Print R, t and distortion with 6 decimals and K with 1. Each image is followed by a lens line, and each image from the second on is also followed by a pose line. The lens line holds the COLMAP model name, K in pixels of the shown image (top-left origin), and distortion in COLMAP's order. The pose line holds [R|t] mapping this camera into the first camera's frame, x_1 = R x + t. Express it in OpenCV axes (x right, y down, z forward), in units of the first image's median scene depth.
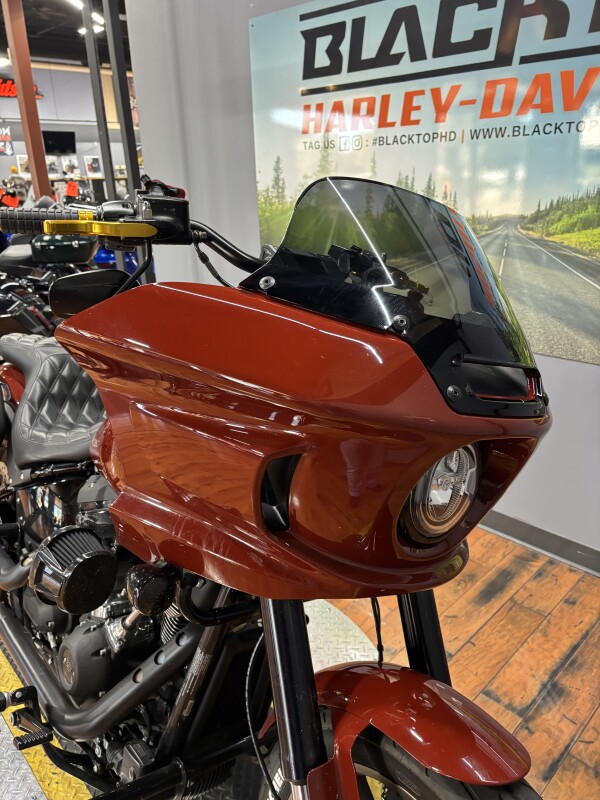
lens RADIAL K [[595.4, 0, 300.0], [0, 595.4, 400.0], [0, 0, 1]] dist [0.000348, -0.000131]
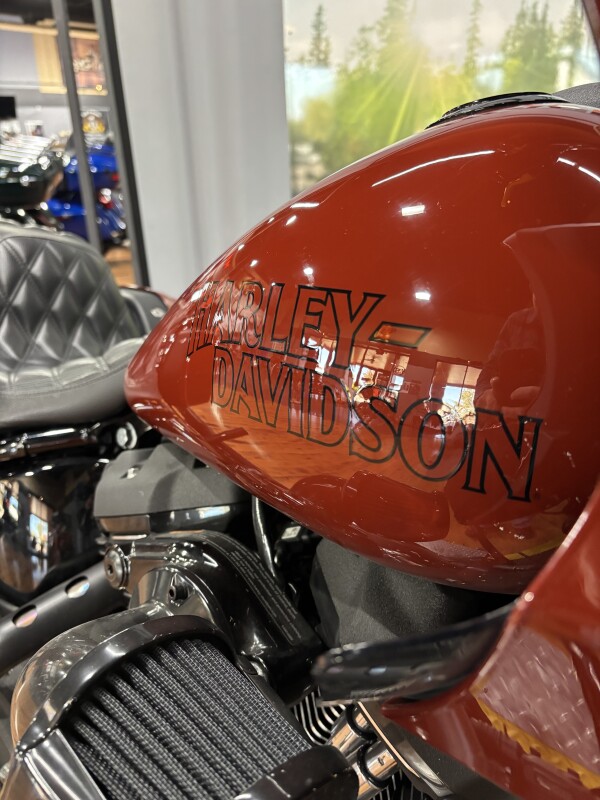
lens RADIAL K [[585.6, 0, 300.0], [0, 585.6, 400.0], [0, 0, 1]] dist [0.003882, -0.028424]
pose [[0.996518, -0.031568, 0.077176, -0.161569], [0.028953, 0.998976, 0.034772, 0.049724], [-0.078195, -0.032417, 0.996411, 0.359034]]
